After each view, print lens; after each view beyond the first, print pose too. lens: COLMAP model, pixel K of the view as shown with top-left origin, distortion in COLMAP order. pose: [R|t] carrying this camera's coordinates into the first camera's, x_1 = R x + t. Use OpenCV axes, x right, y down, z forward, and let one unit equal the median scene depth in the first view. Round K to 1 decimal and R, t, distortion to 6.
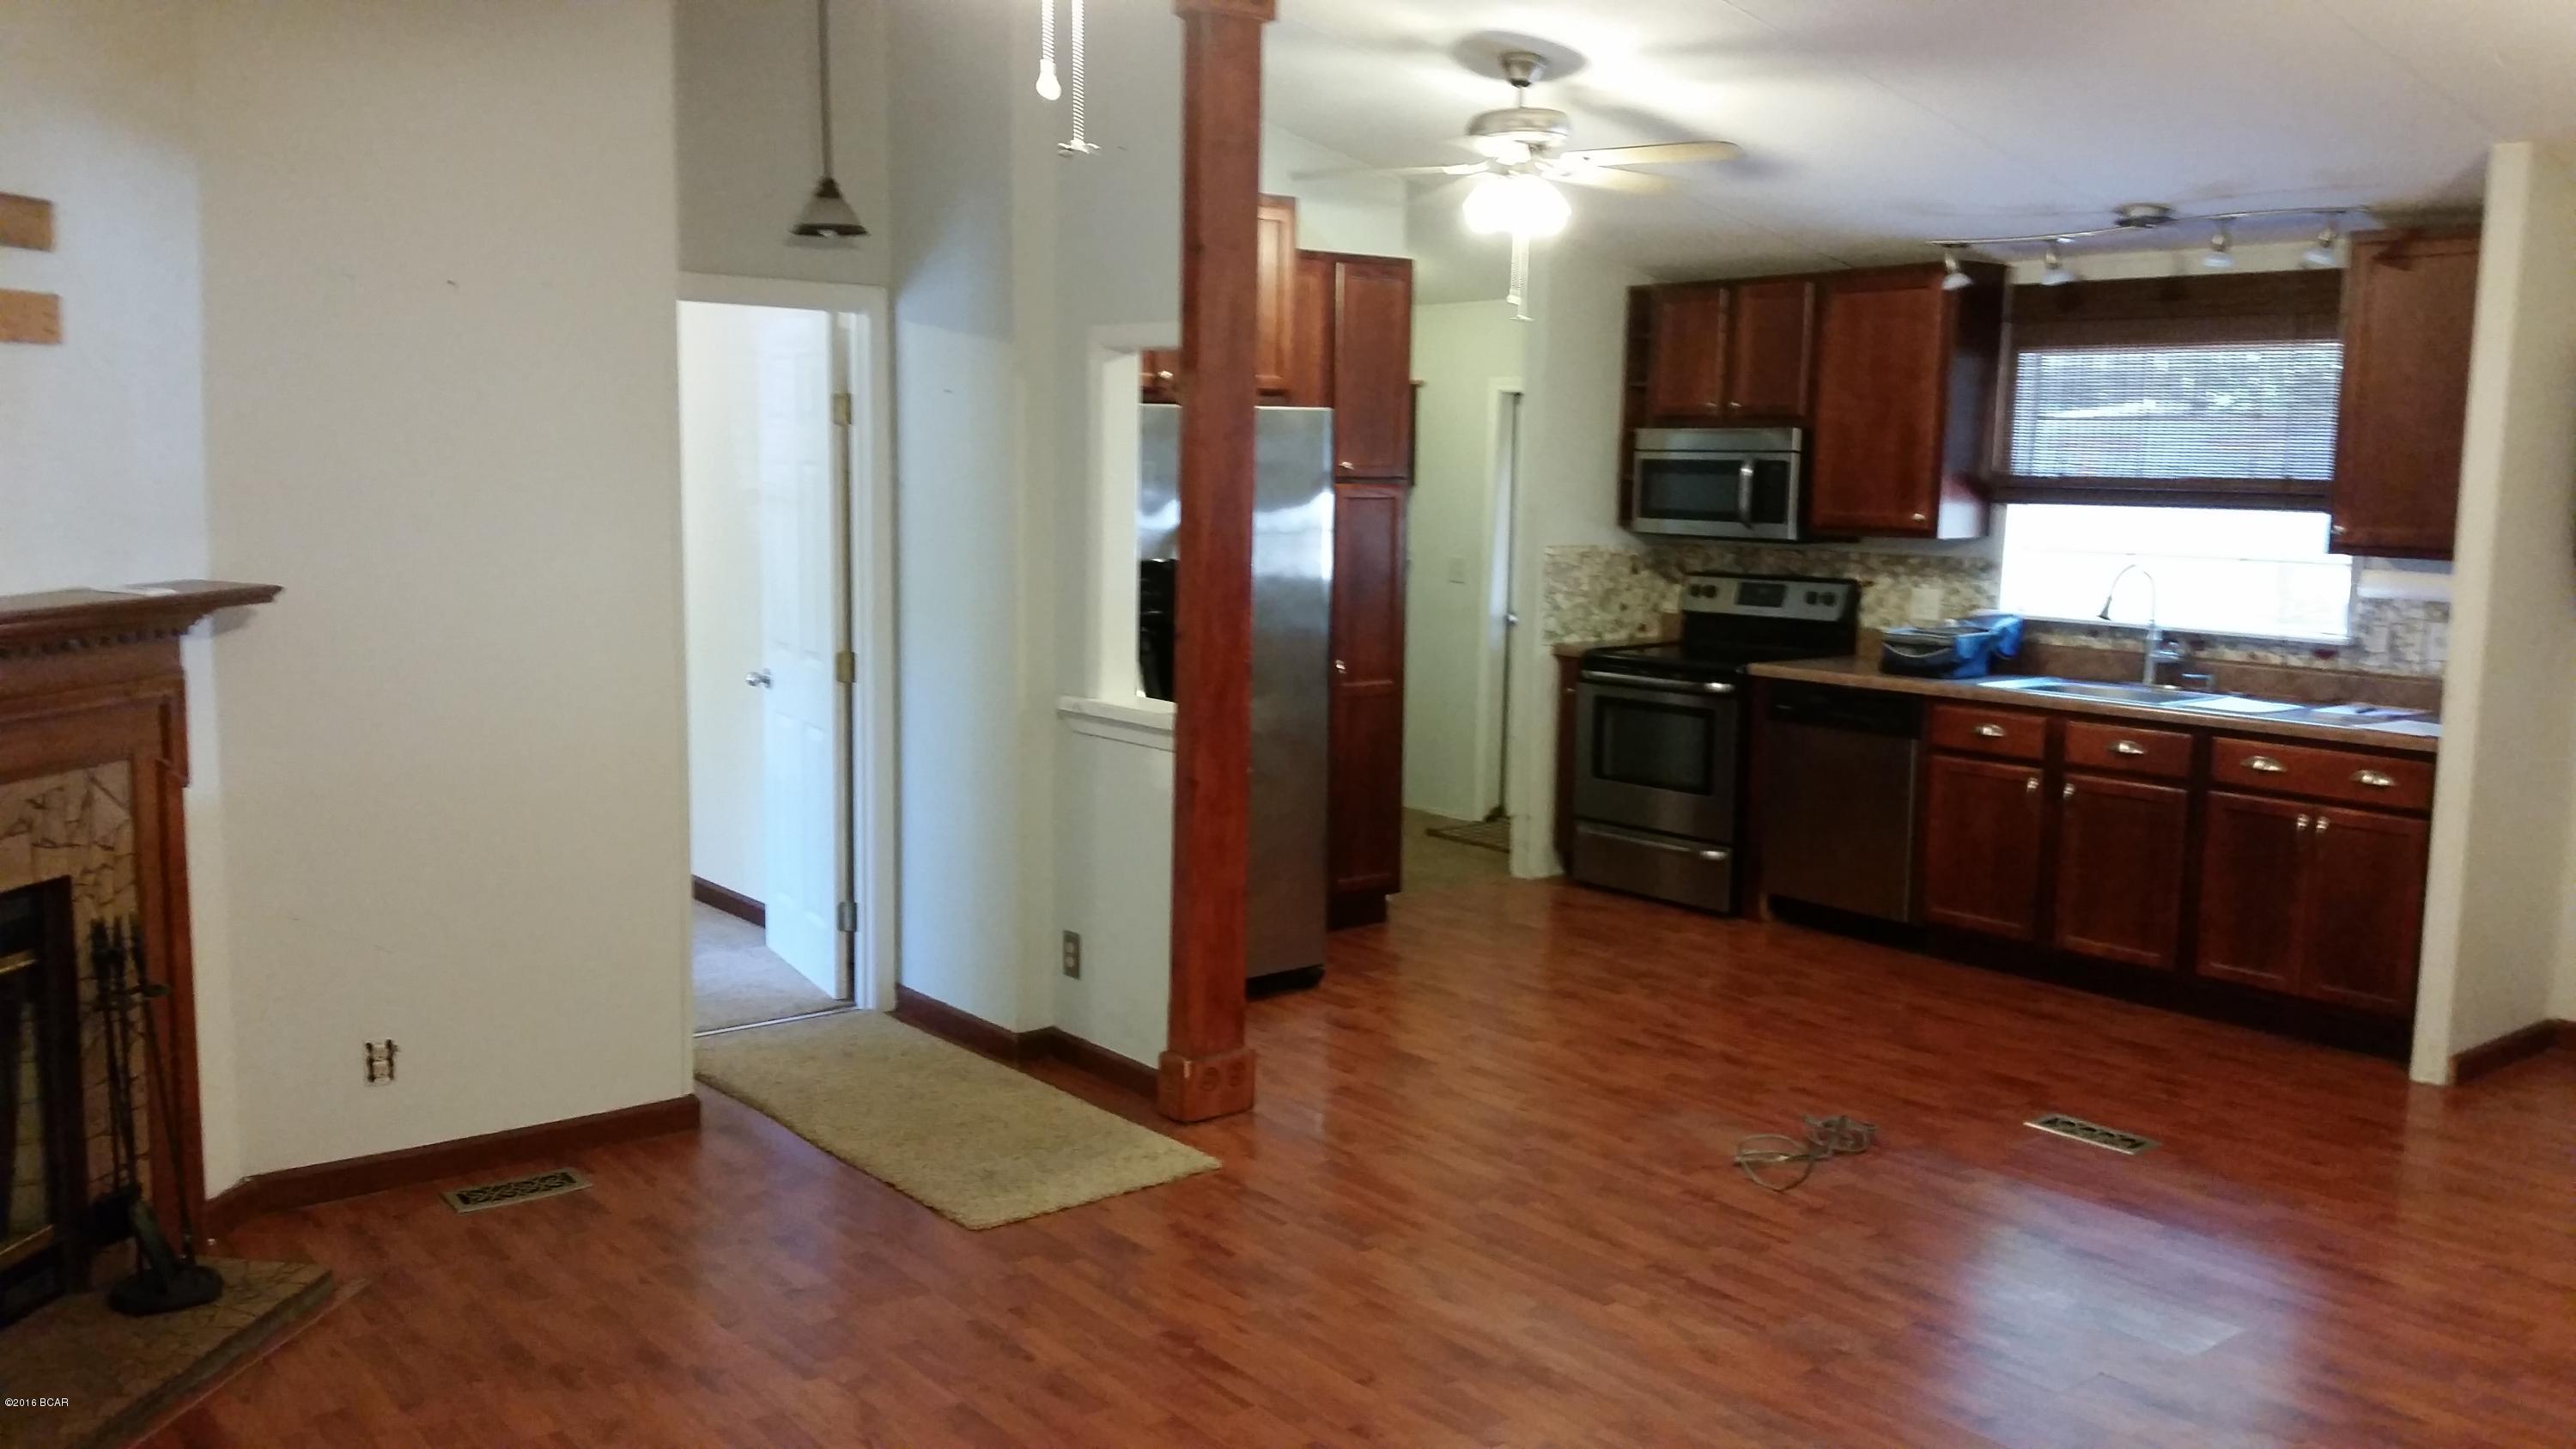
lens RADIAL K [[2081.5, 0, 1288.0], [0, 2081.5, 724.5], [0, 0, 1]] dist [0.163446, -0.382585]
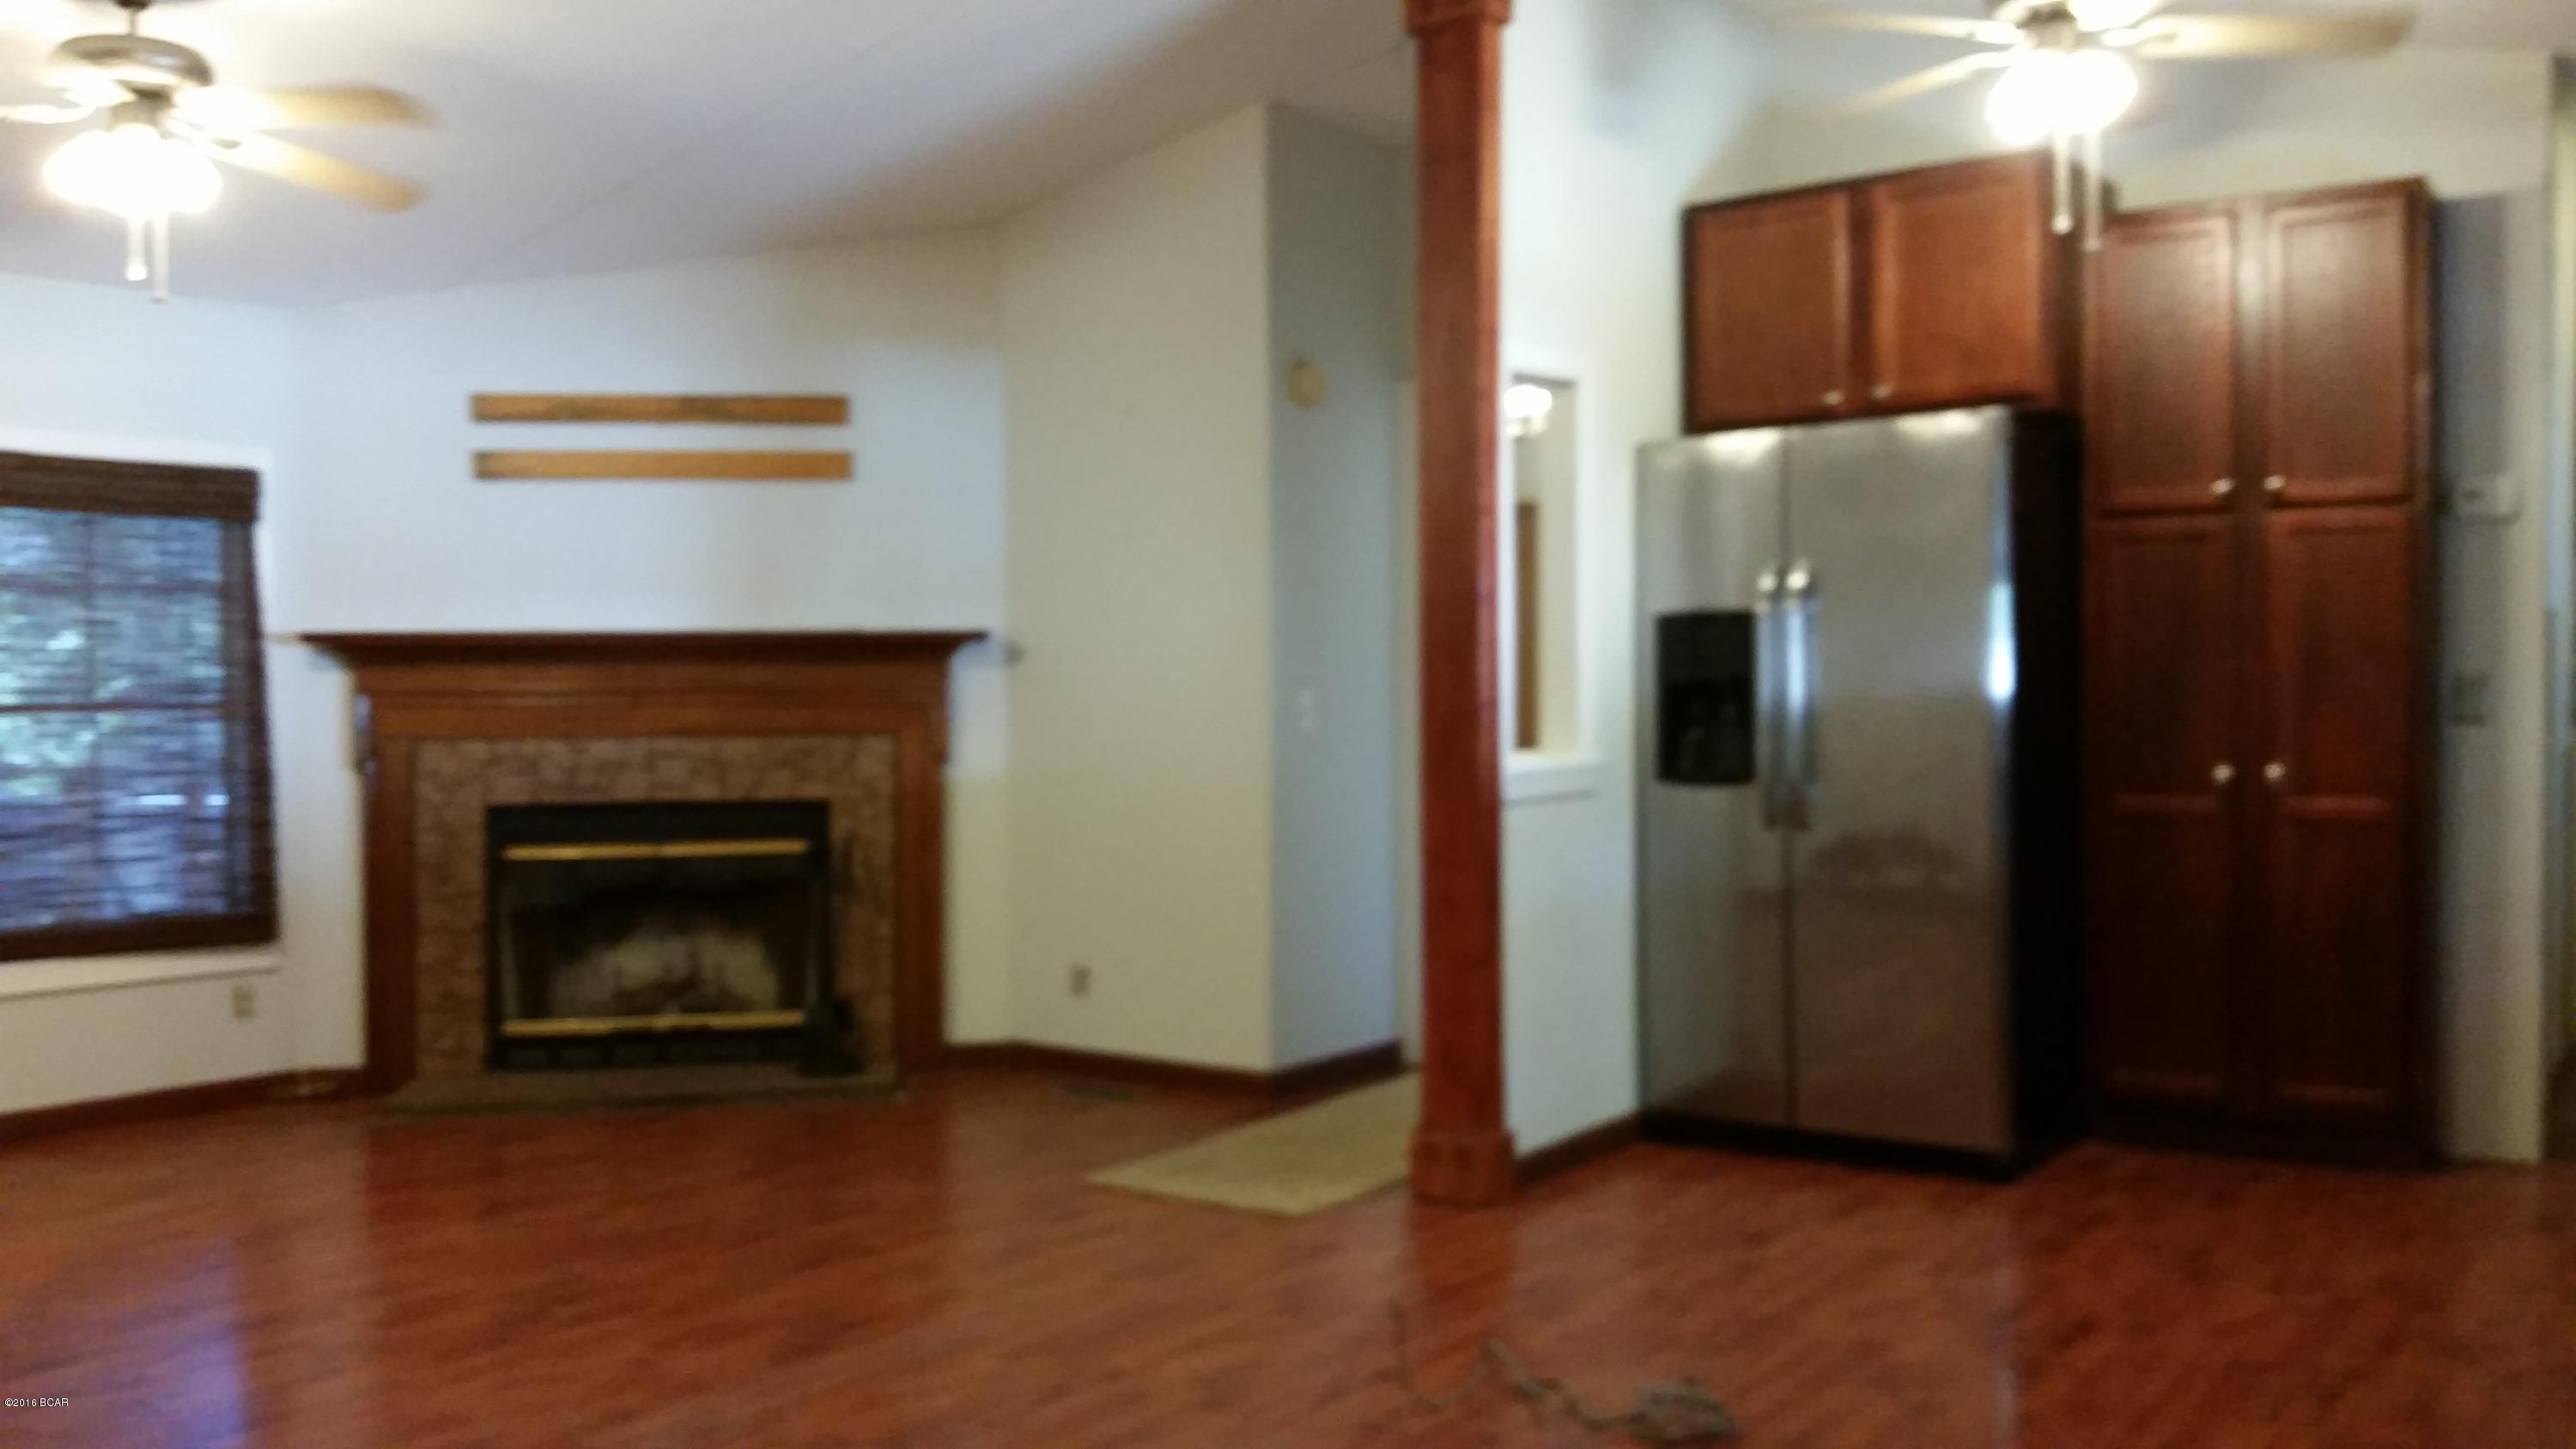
lens RADIAL K [[2081.5, 0, 1288.0], [0, 2081.5, 724.5], [0, 0, 1]] dist [0.163446, -0.382585]
pose [[0.237760, 0.001545, -0.971323, 0.774615], [-0.106930, 0.993962, -0.024594, 0.010630], [0.965420, 0.109710, 0.236490, 0.666343]]
